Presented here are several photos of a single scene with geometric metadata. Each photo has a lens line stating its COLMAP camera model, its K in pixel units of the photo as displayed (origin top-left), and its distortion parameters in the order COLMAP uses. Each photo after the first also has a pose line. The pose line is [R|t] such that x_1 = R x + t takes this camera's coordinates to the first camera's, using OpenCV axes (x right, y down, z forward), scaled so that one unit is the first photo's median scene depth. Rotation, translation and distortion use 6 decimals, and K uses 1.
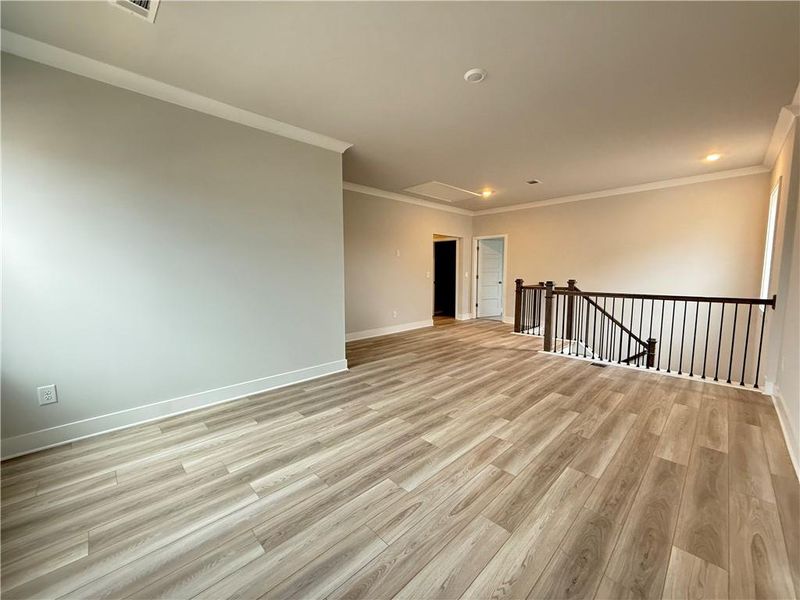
lens RADIAL K [[317.2, 0, 400.3], [0, 317.2, 299.5], [0, 0, 1]] dist [0.017917, 0.000319]
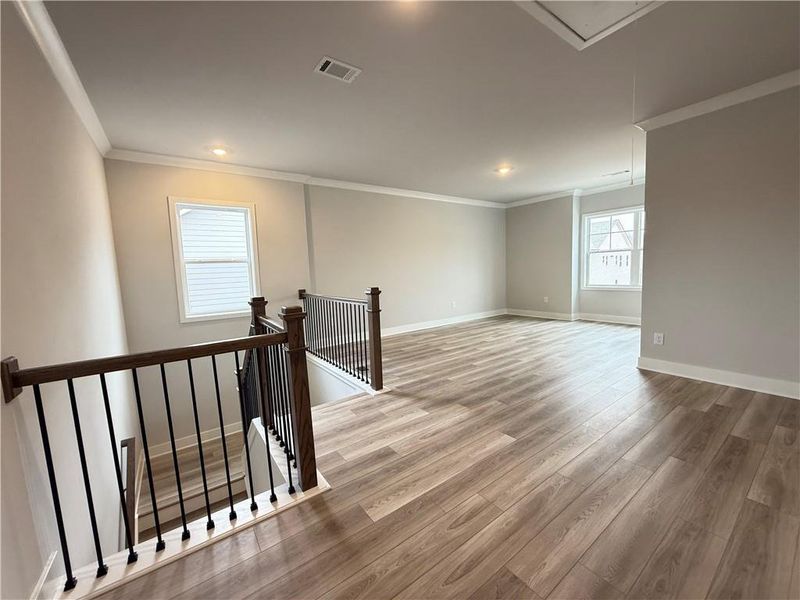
lens RADIAL K [[317.2, 0, 401.5], [0, 317.2, 305.0], [0, 0, 1]] dist [0.017917, 0.000319]
pose [[-0.988897, 0.025071, 0.146473, 0.533865], [0.054595, 0.978029, 0.201191, -0.260132], [-0.138211, 0.206954, -0.968539, 2.817757]]
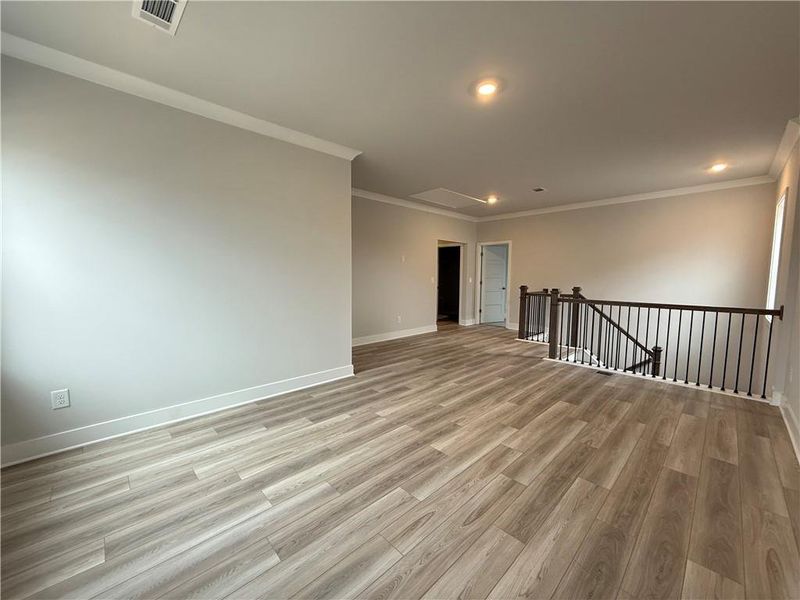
lens RADIAL K [[317.2, 0, 400.8], [0, 317.2, 299.7], [0, 0, 1]] dist [0.017917, 0.000319]
pose [[0.999947, 0.010232, -0.001043, -0.026845], [-0.010242, 0.999889, -0.010819, -0.011129], [0.000932, 0.010829, 0.999941, -0.006102]]
